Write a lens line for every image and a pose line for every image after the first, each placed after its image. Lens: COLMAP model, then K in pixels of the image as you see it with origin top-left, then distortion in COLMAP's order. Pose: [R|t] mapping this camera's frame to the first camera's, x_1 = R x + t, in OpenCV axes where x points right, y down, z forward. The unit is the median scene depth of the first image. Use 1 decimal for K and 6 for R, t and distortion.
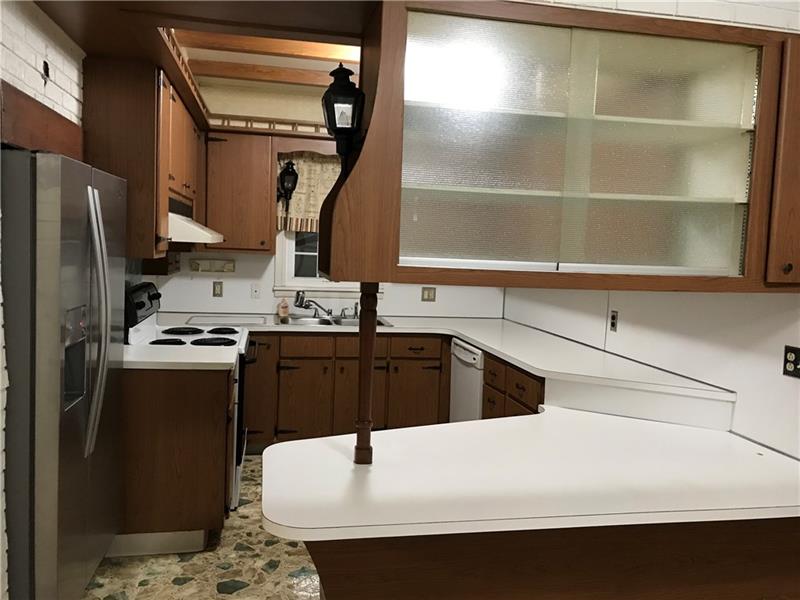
lens RADIAL K [[649.8, 0, 400.0], [0, 649.8, 300.0], [0, 0, 1]] dist [-0.009409, 0.003517]
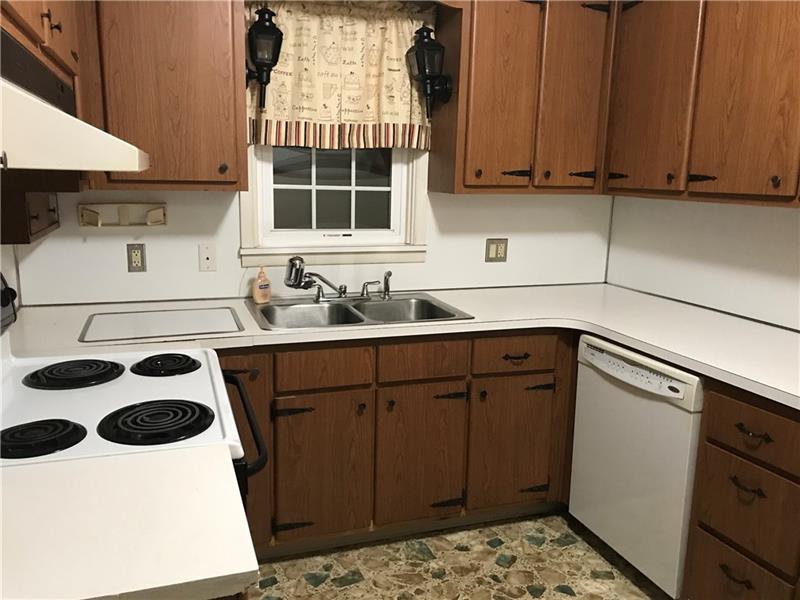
lens RADIAL K [[638.0, 0, 381.2], [0, 638.0, 301.9], [0, 0, 1]] dist [-0.014286, -0.003487]
pose [[0.992030, -0.044259, 0.117972, -0.146515], [0.029823, 0.992152, 0.121433, -0.039561], [-0.122421, -0.116946, 0.985564, 0.460574]]
